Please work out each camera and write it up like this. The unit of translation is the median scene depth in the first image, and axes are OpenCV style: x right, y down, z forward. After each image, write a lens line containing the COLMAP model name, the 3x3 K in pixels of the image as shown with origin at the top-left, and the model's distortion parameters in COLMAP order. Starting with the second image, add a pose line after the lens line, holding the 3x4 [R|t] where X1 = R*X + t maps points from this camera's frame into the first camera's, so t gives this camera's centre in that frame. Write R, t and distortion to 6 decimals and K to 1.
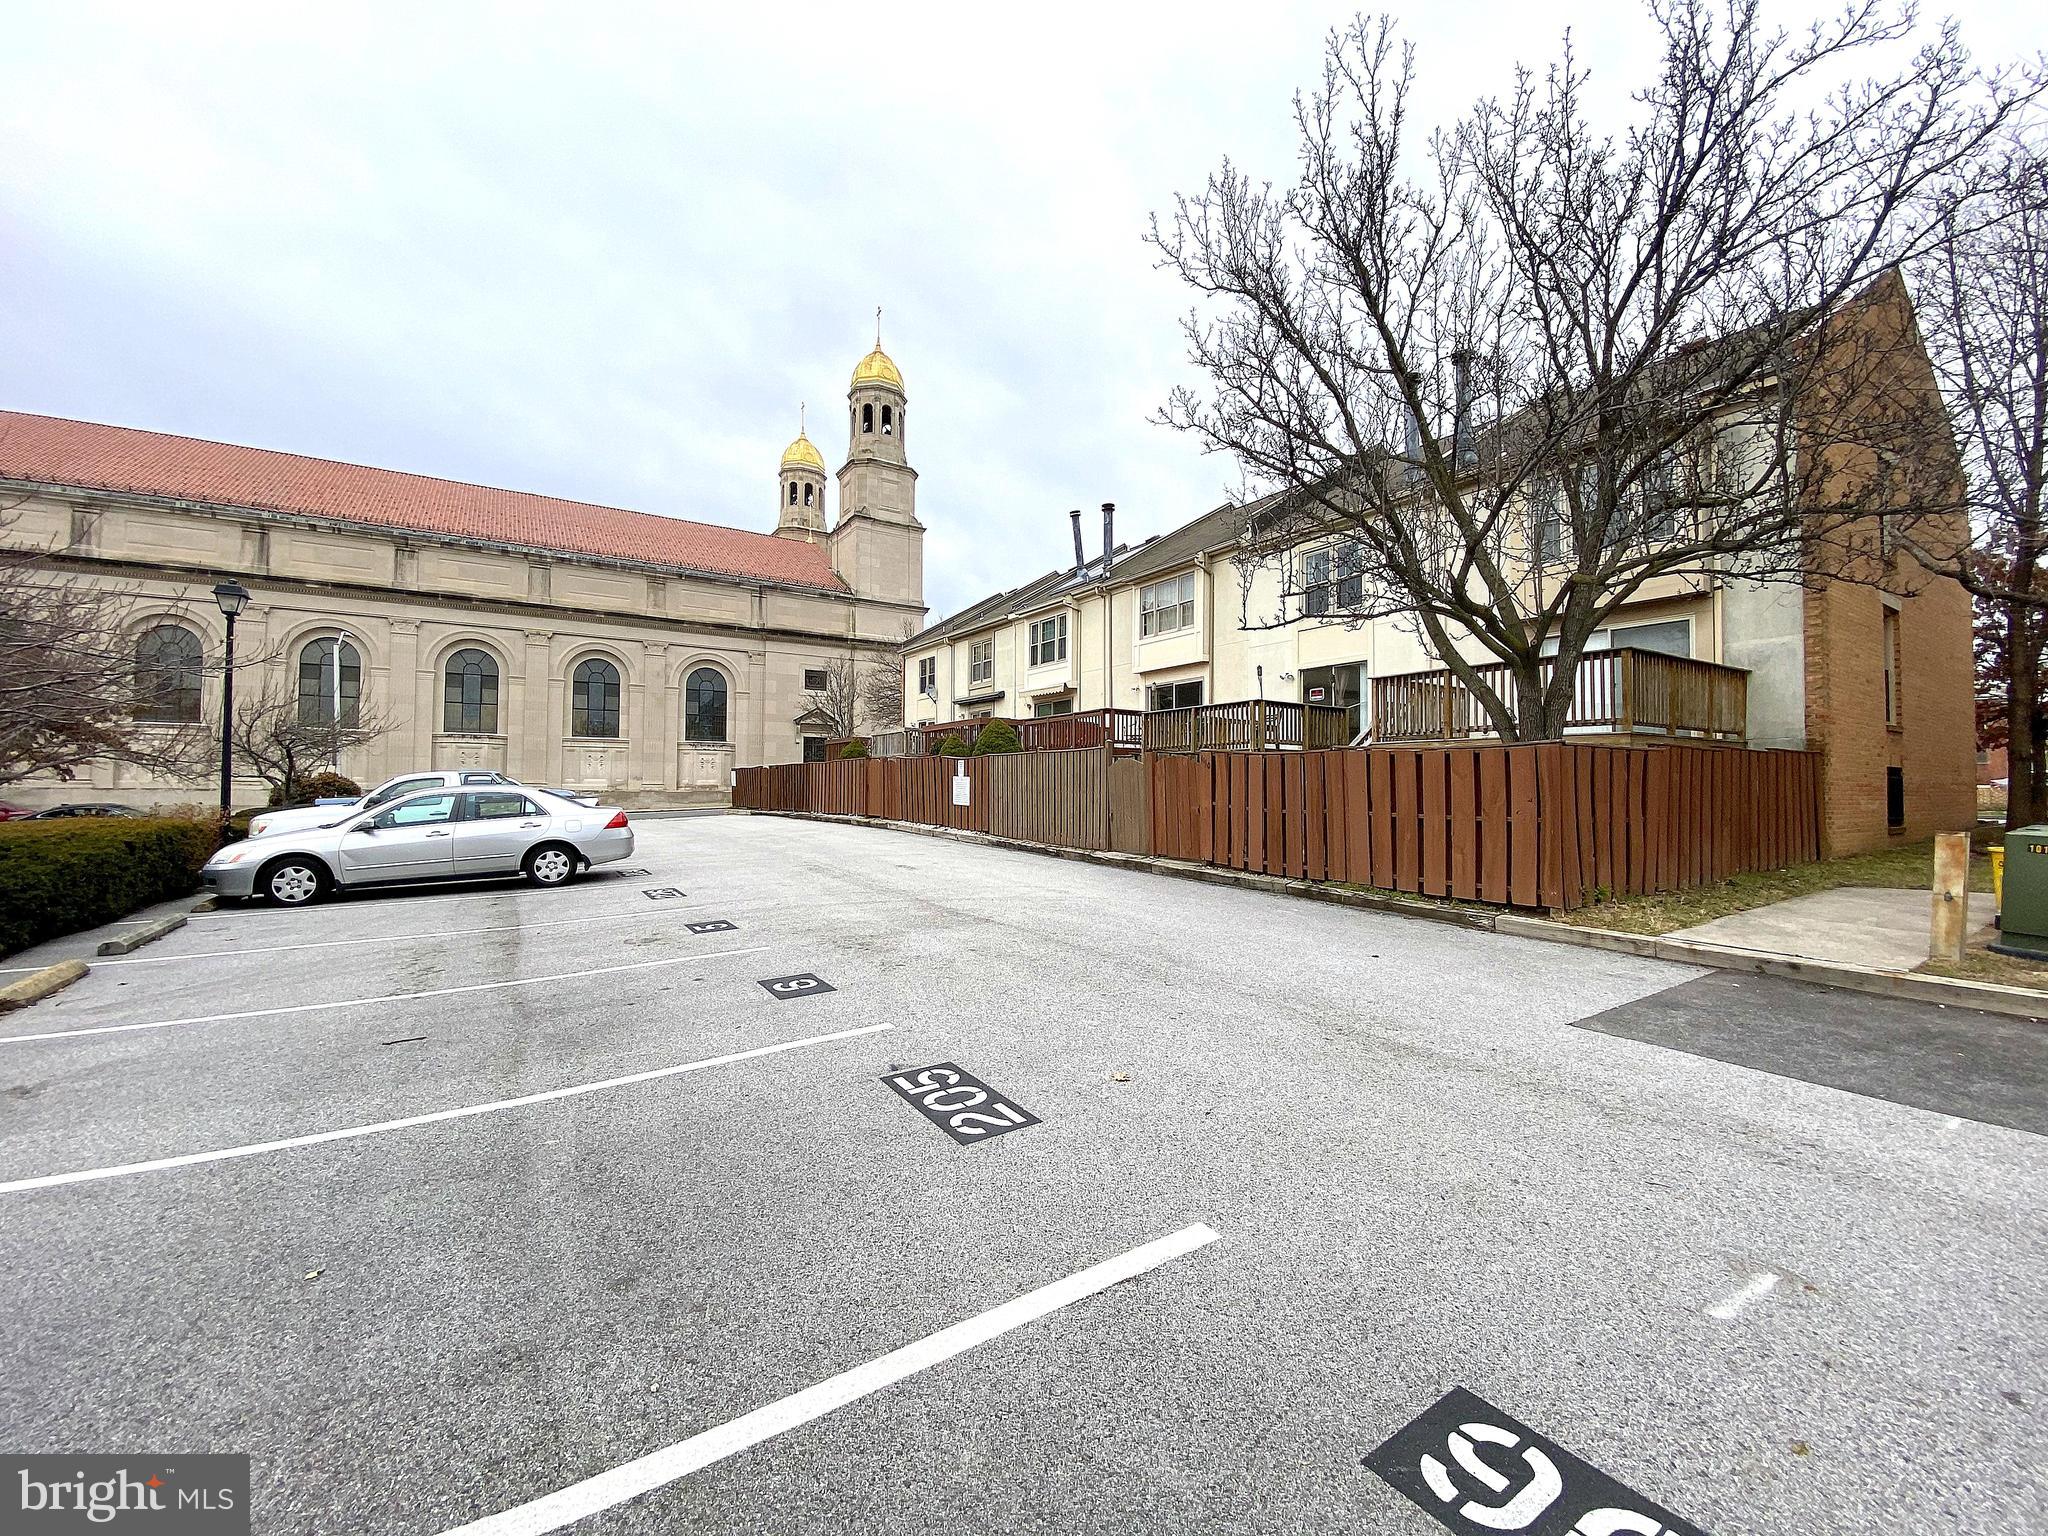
lens RADIAL K [[833.8, 0, 1030.7], [0, 833.8, 765.3], [0, 0, 1]] dist [0.014746, -0.001677]
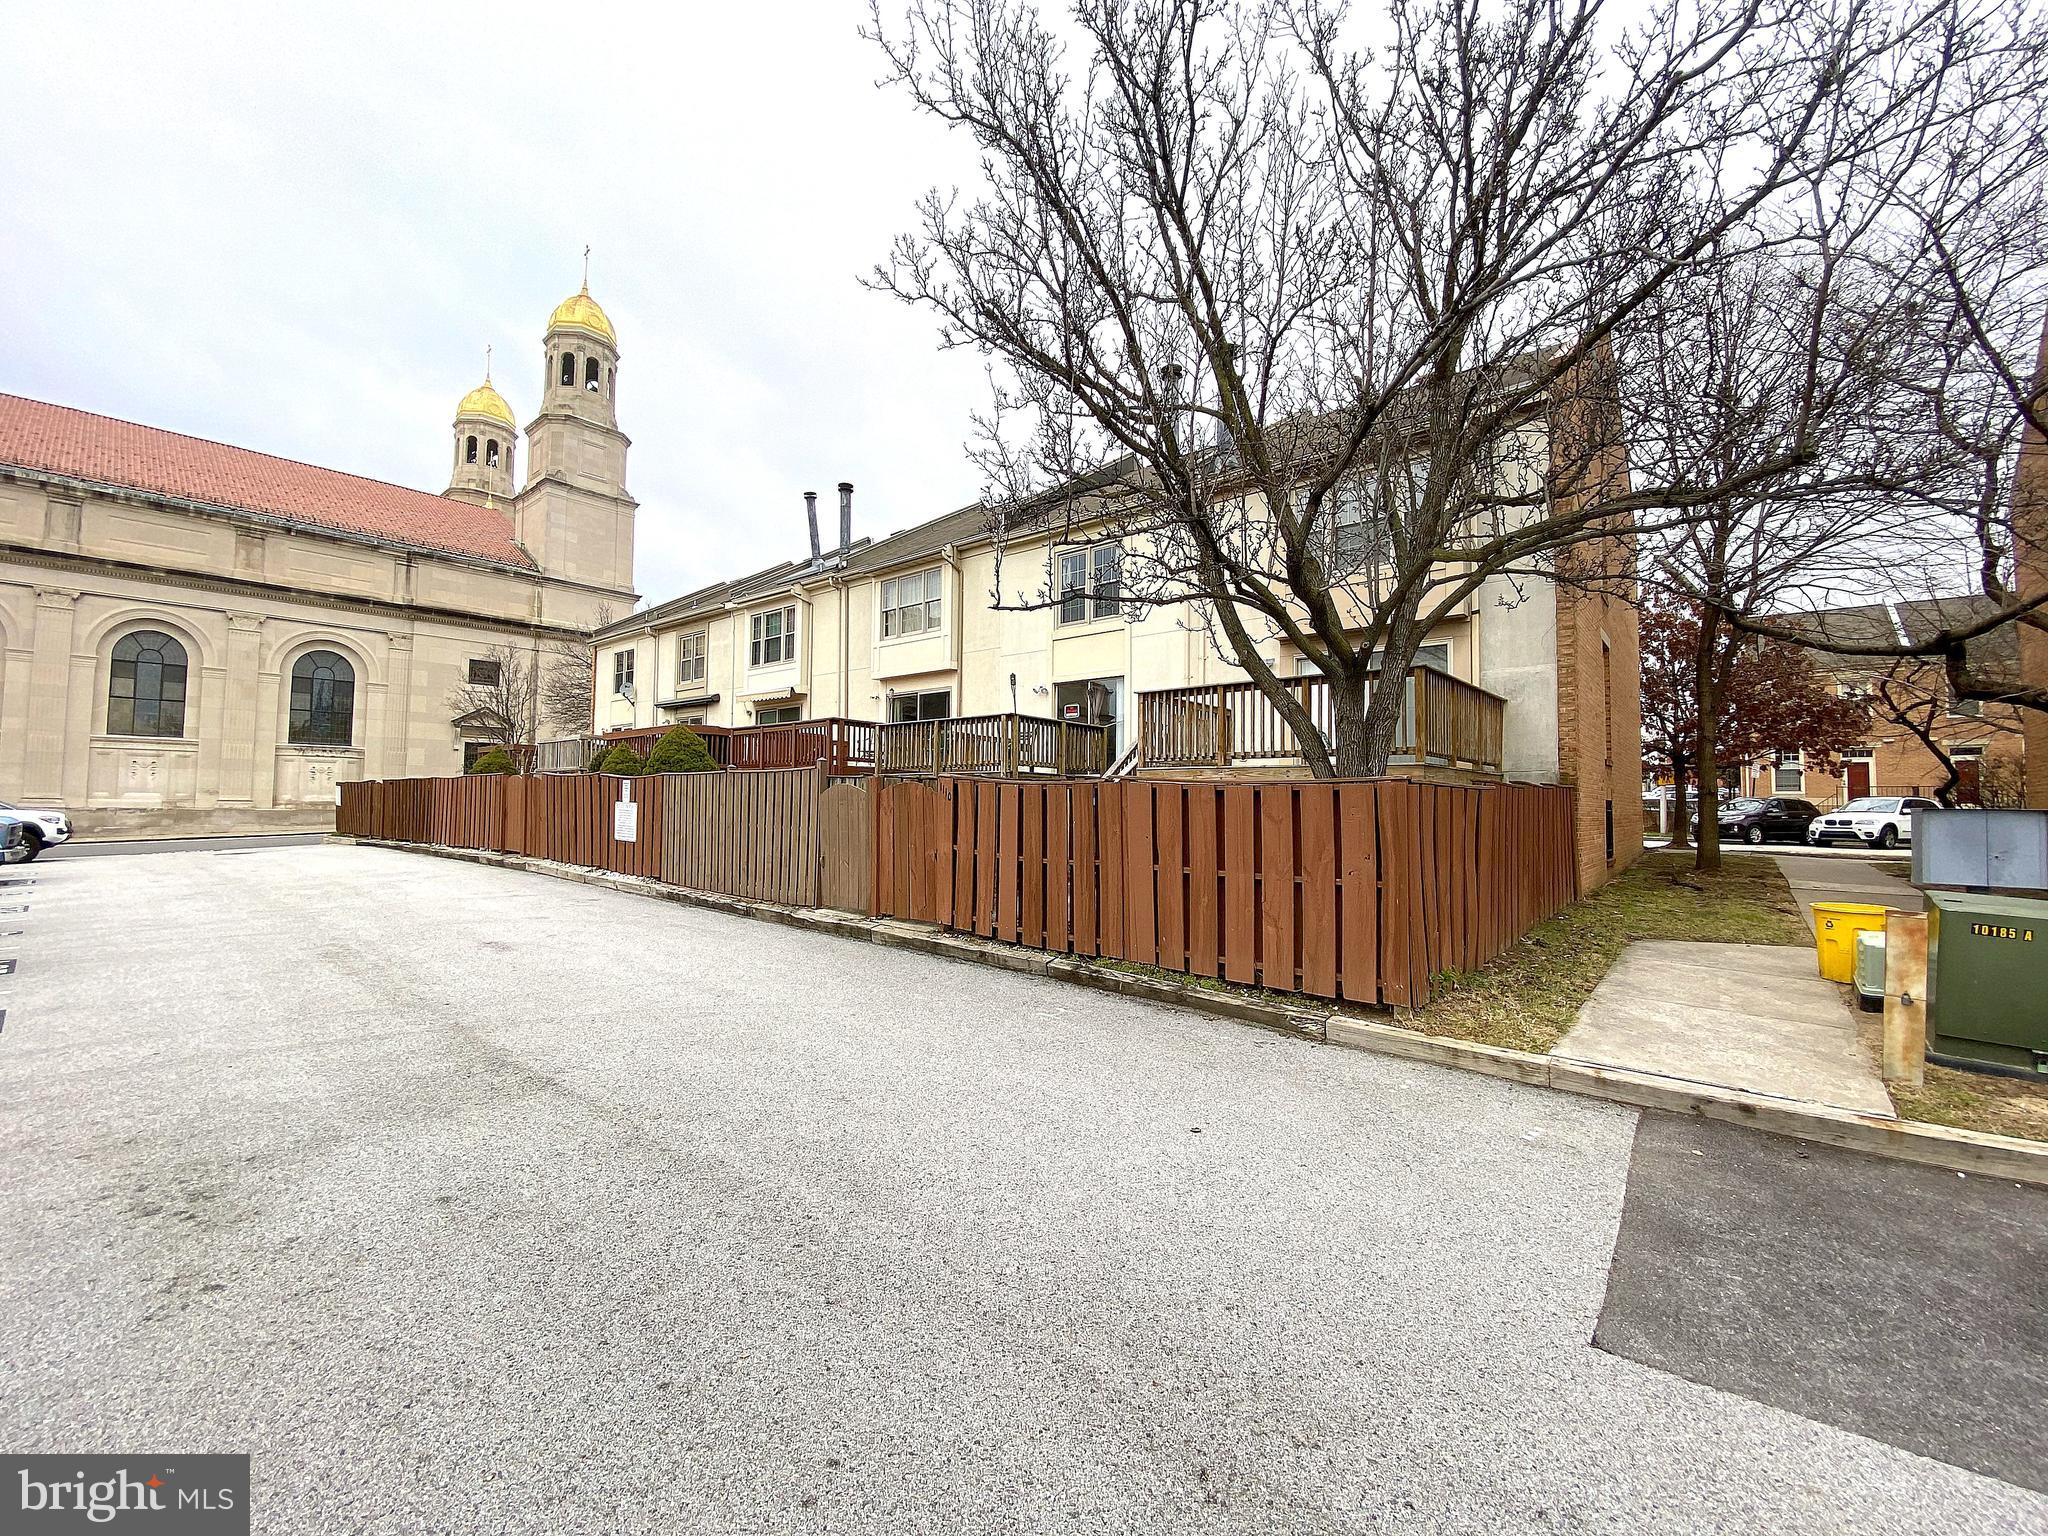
lens RADIAL K [[833.8, 0, 1020.8], [0, 833.8, 763.4], [0, 0, 1]] dist [0.014746, -0.001677]
pose [[0.960003, 0.016471, 0.279506, 0.038654], [-0.011668, 0.999754, -0.018840, -0.009790], [-0.279748, 0.014825, 0.959959, 0.153227]]
